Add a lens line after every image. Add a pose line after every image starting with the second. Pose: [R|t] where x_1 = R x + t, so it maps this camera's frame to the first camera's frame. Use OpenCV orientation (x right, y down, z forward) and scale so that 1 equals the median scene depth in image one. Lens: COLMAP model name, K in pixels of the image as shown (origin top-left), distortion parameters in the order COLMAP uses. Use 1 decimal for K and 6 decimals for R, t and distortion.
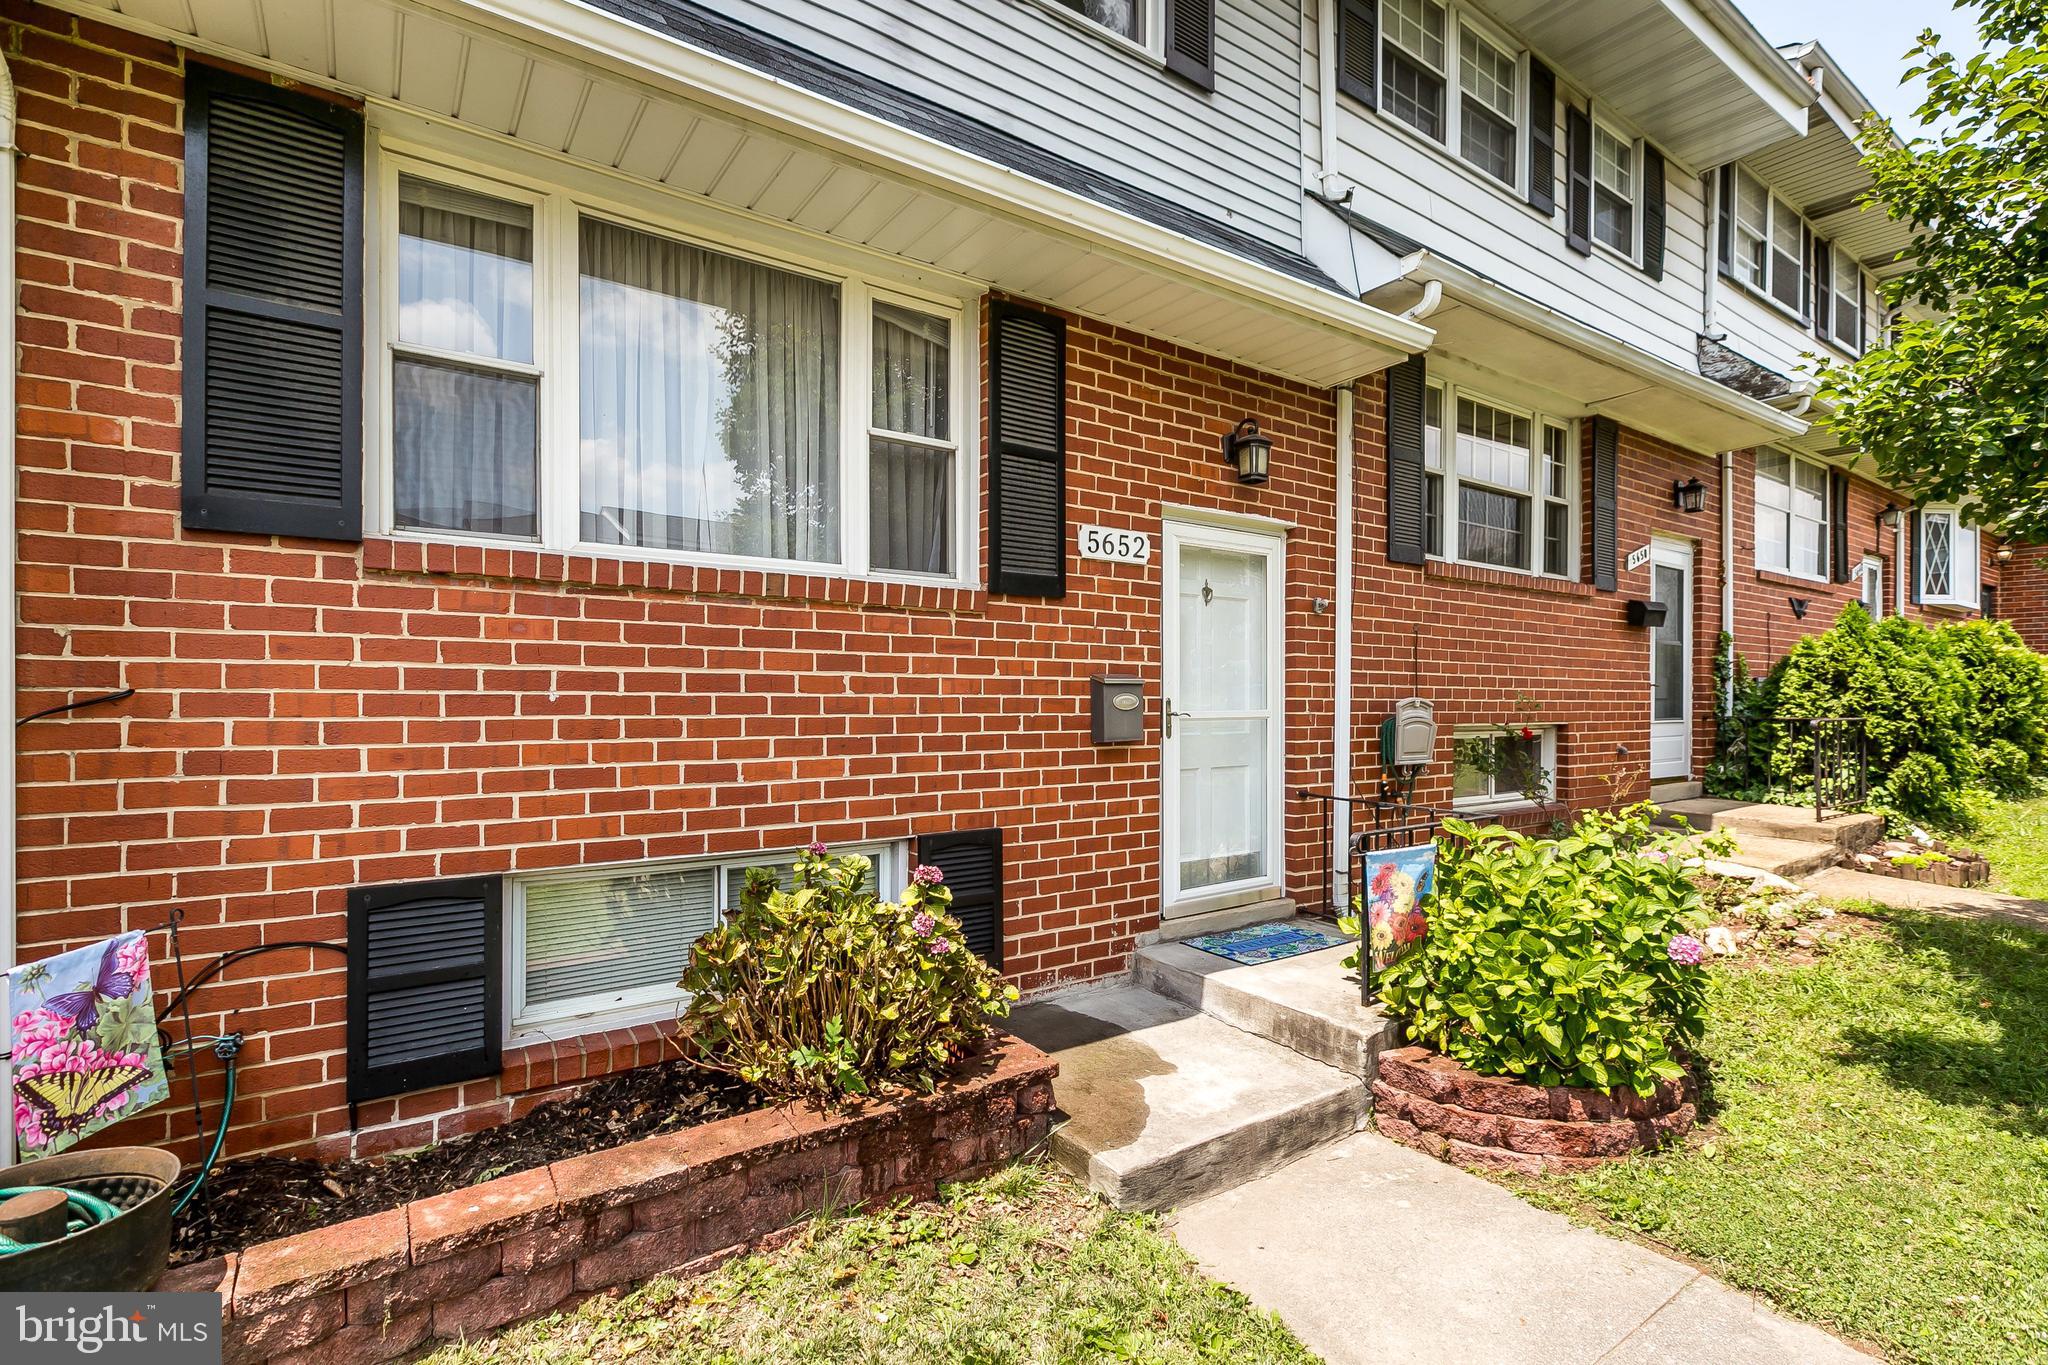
lens RADIAL K [[943.4, 0, 1025.4], [0, 943.4, 689.1], [0, 0, 1]] dist [0.001782, 0.000237]
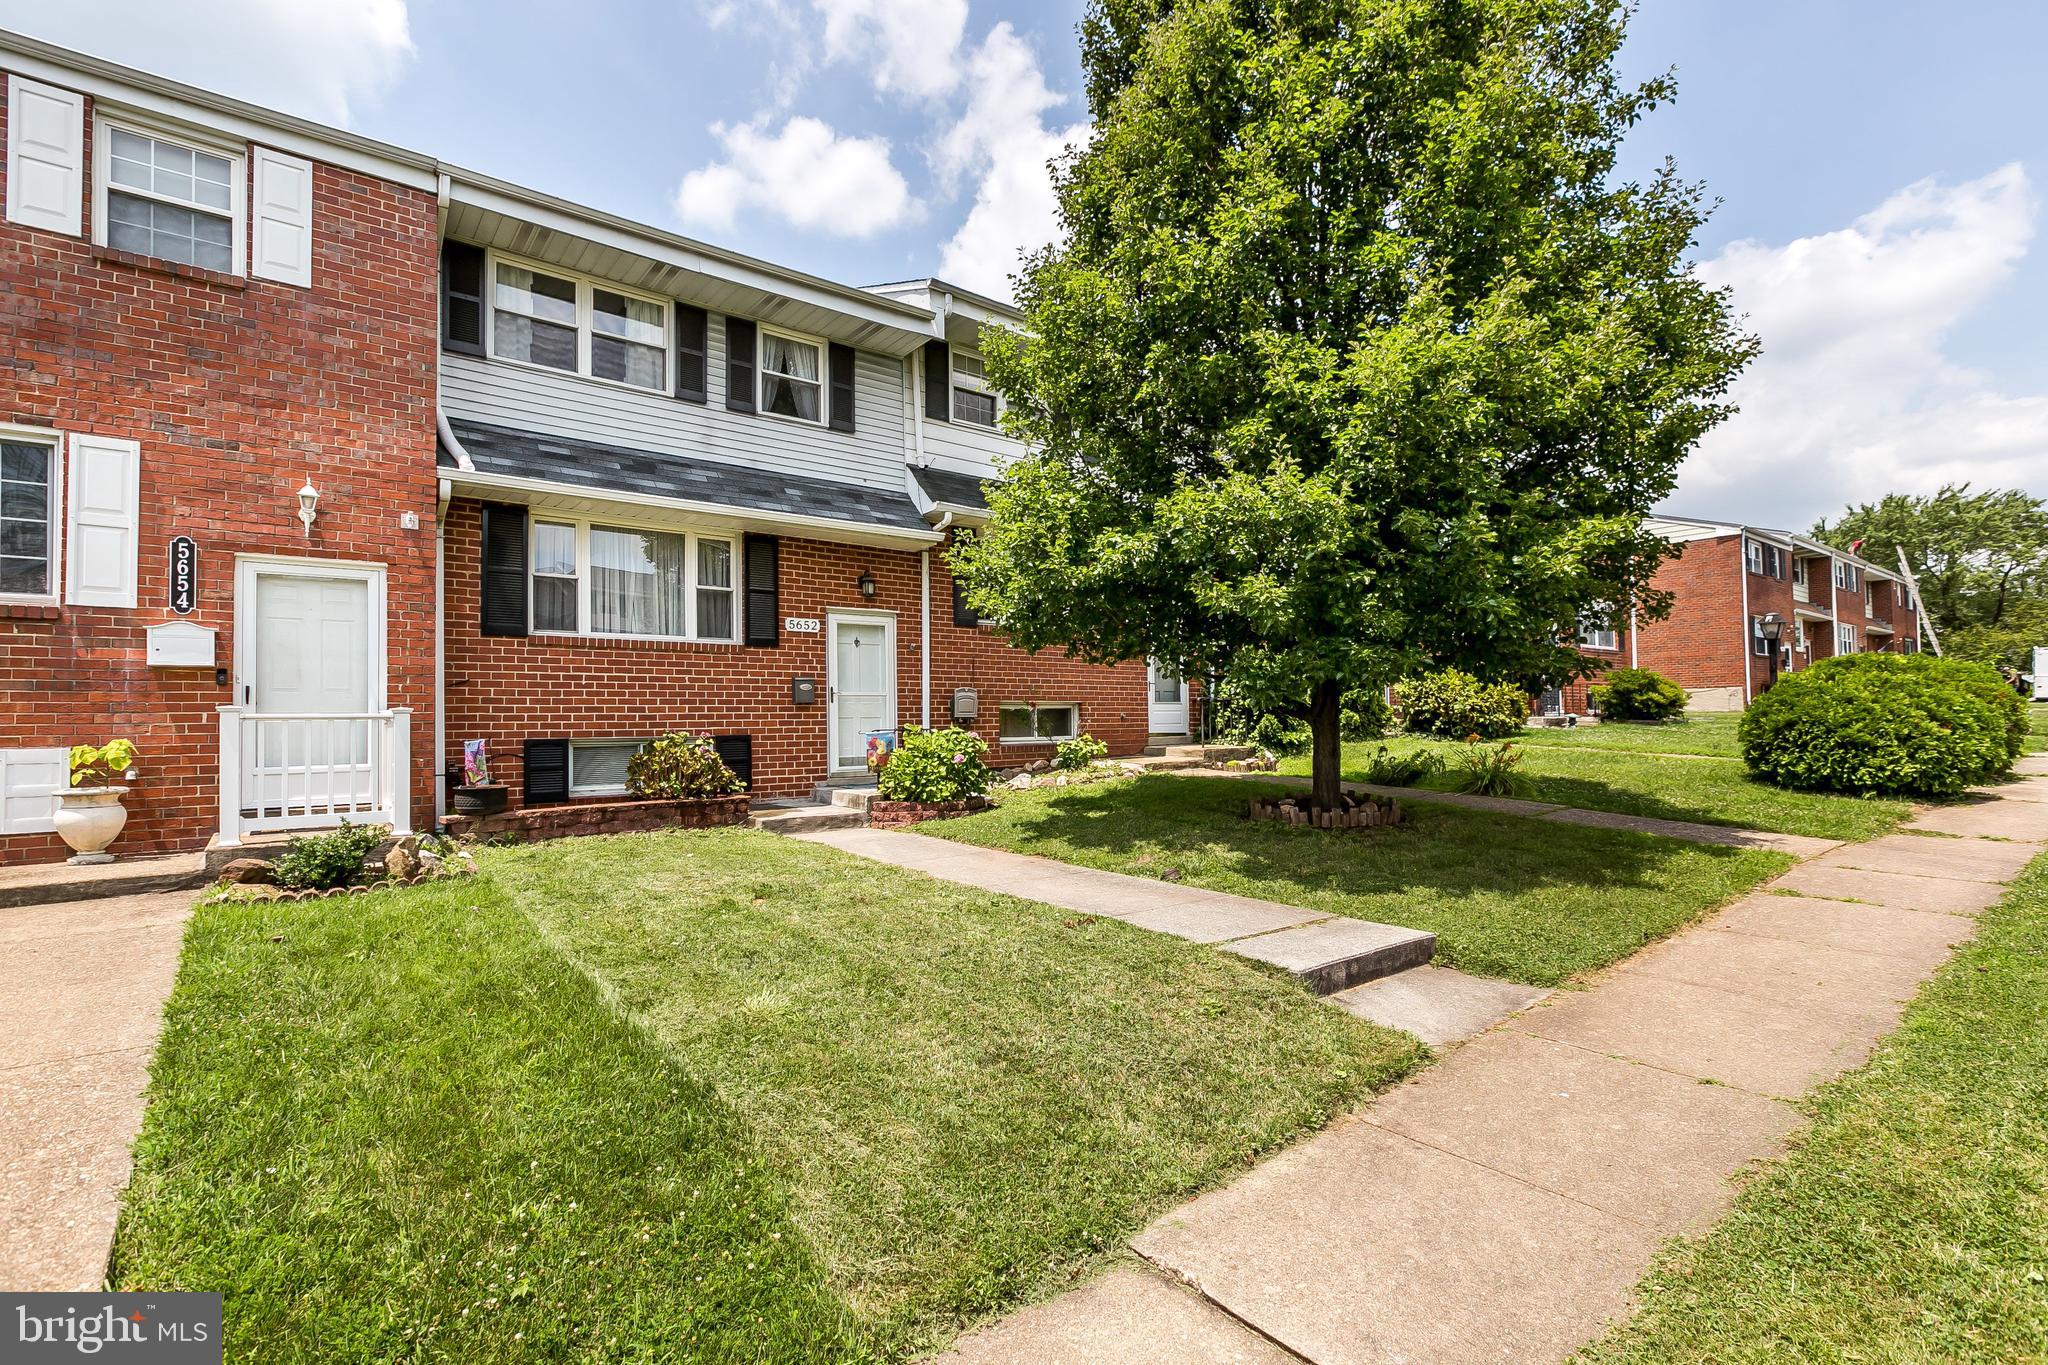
lens RADIAL K [[918.9, 0, 1024.0], [0, 918.9, 682.5], [0, 0, 1]] dist [0.016118, -0.000069]
pose [[0.997573, -0.018643, 0.067083, 0.602154], [0.021282, 0.999019, -0.038838, 0.125836], [-0.066293, 0.040172, 0.996991, -1.722116]]
